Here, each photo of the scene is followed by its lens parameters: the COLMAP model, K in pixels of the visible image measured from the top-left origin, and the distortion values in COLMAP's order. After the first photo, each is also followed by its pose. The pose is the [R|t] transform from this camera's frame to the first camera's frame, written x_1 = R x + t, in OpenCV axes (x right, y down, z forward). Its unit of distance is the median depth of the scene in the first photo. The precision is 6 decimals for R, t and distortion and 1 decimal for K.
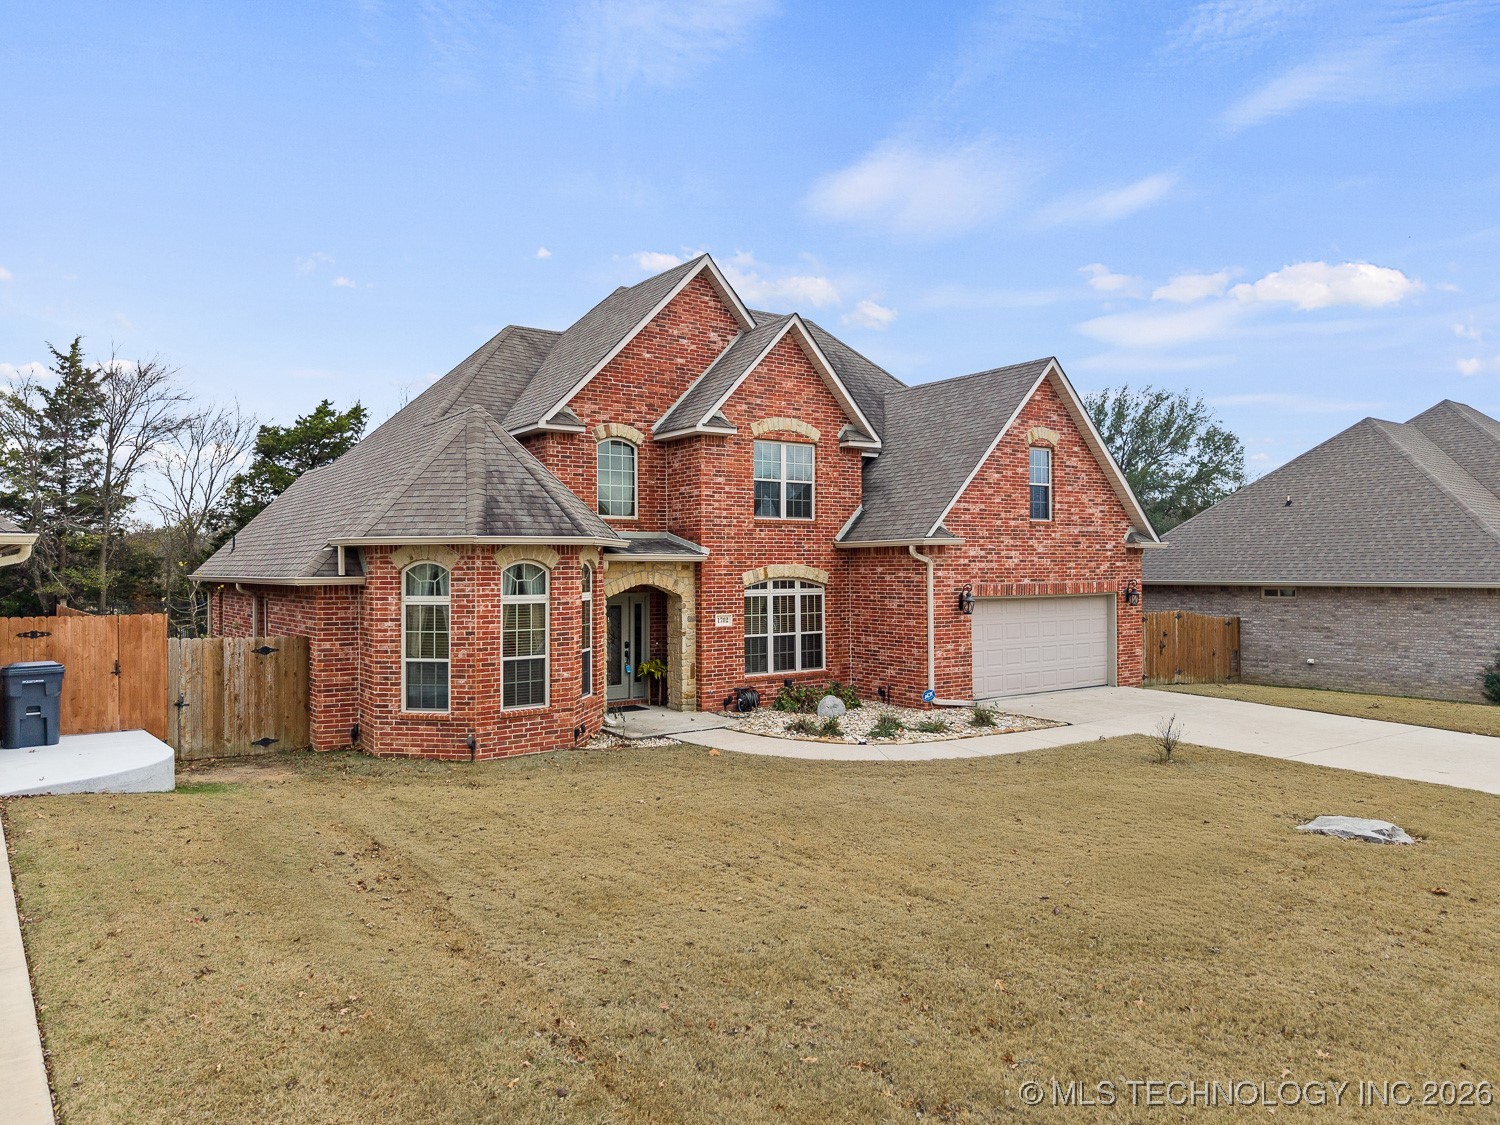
lens RADIAL K [[983.3, 0, 750.0], [0, 983.3, 562.5], [0, 0, 1]] dist [0.037857, -0.052741]
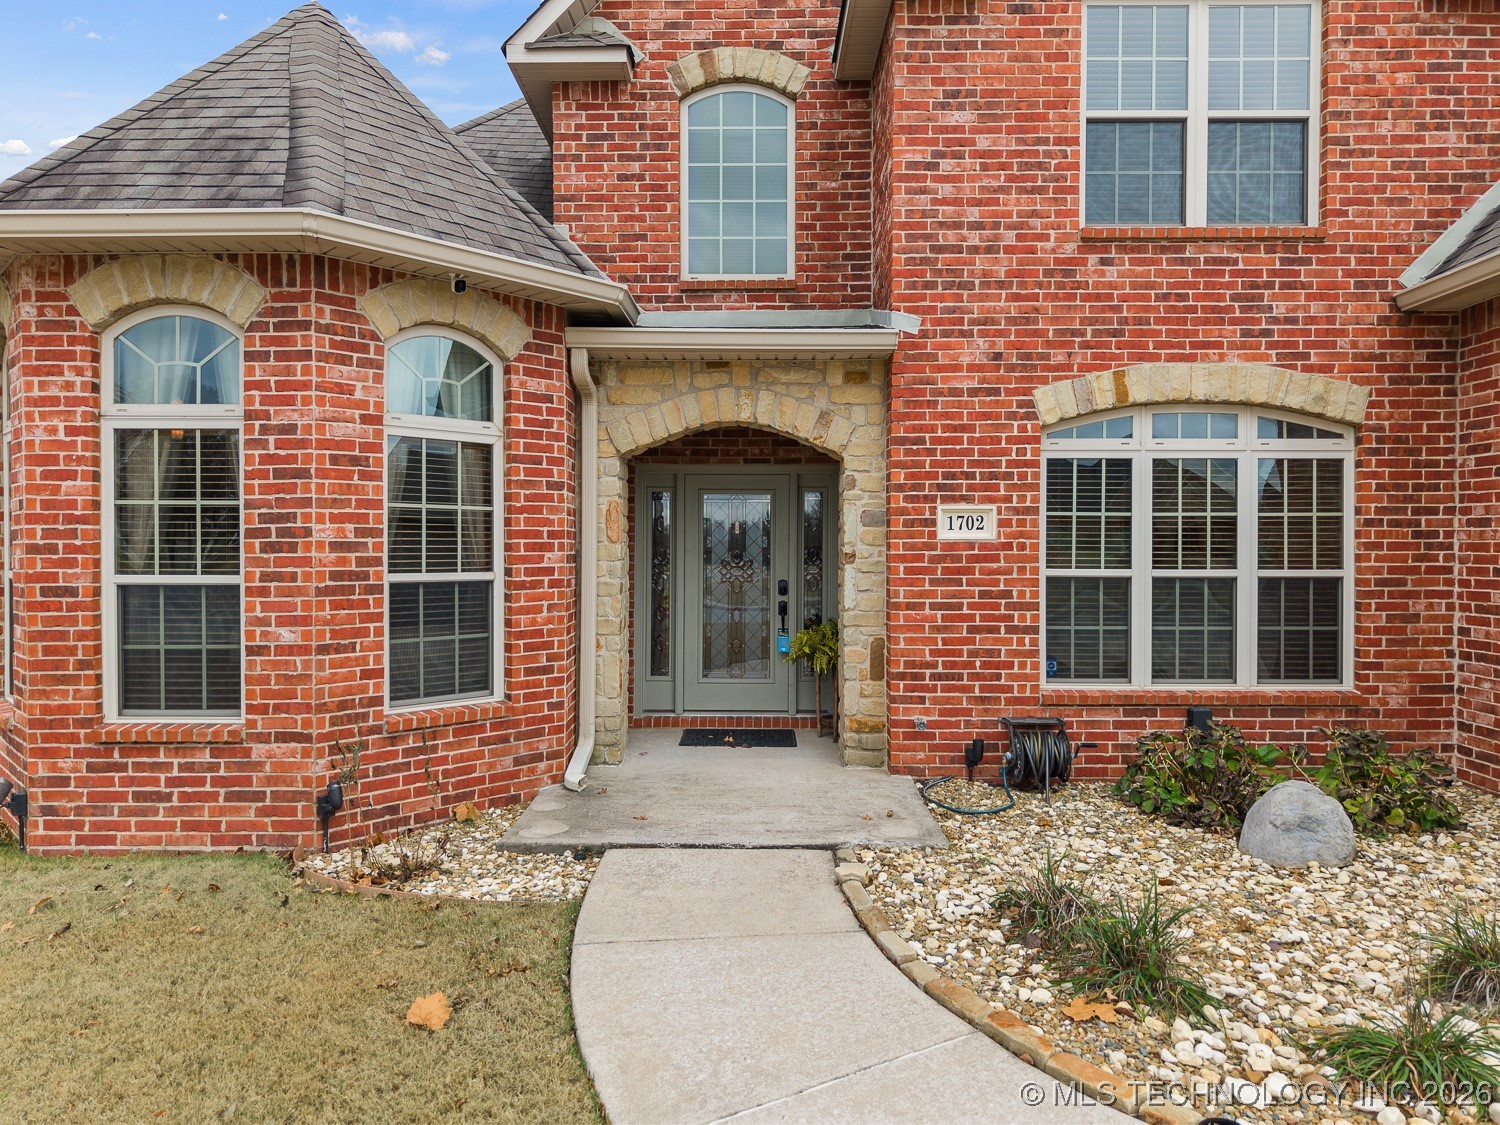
lens RADIAL K [[983.3, 0, 750.0], [0, 983.3, 562.5], [0, 0, 1]] dist [0.037857, -0.052741]
pose [[0.798123, 0.015819, -0.602286, 0.119343], [-0.003196, 0.999752, 0.022023, 0.063373], [0.602486, -0.015652, 0.797976, 0.649967]]
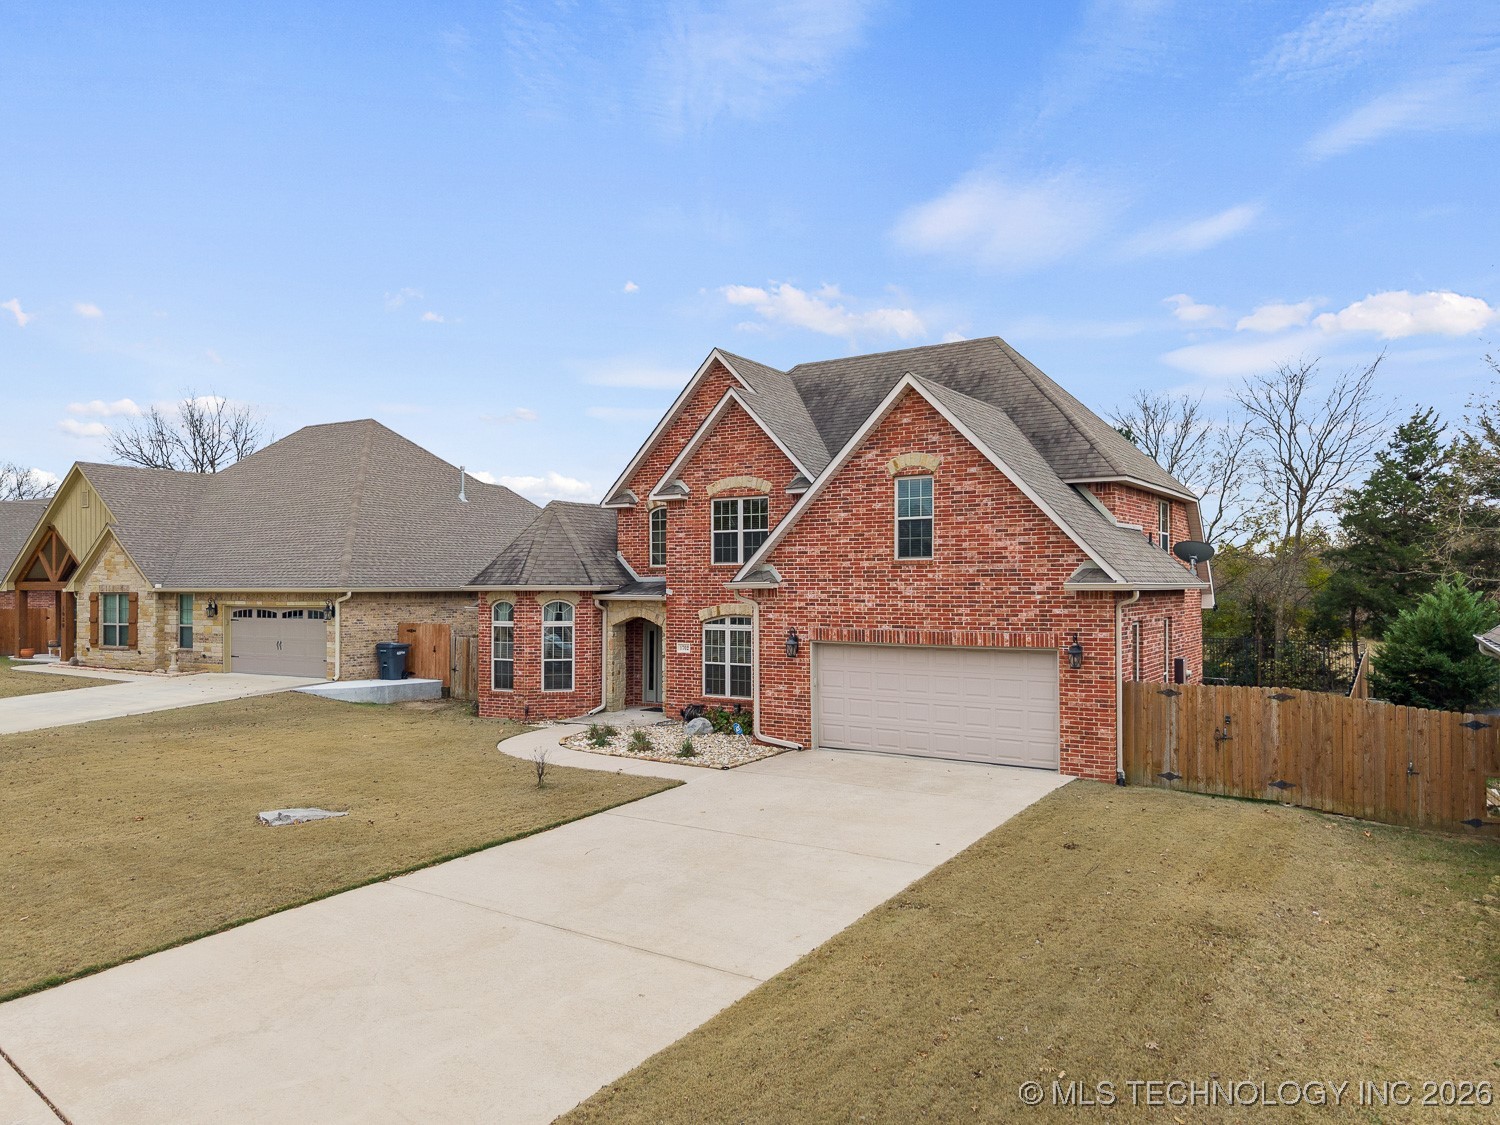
lens RADIAL K [[1048.6, 0, 774.3], [0, 1048.6, 563.6], [0, 0, 1]] dist [0.047605, -0.065768]
pose [[0.392366, -0.013001, -0.919717, 1.198803], [0.003824, 0.999915, -0.012504, -0.029844], [0.919801, 0.001389, 0.392383, 0.564996]]
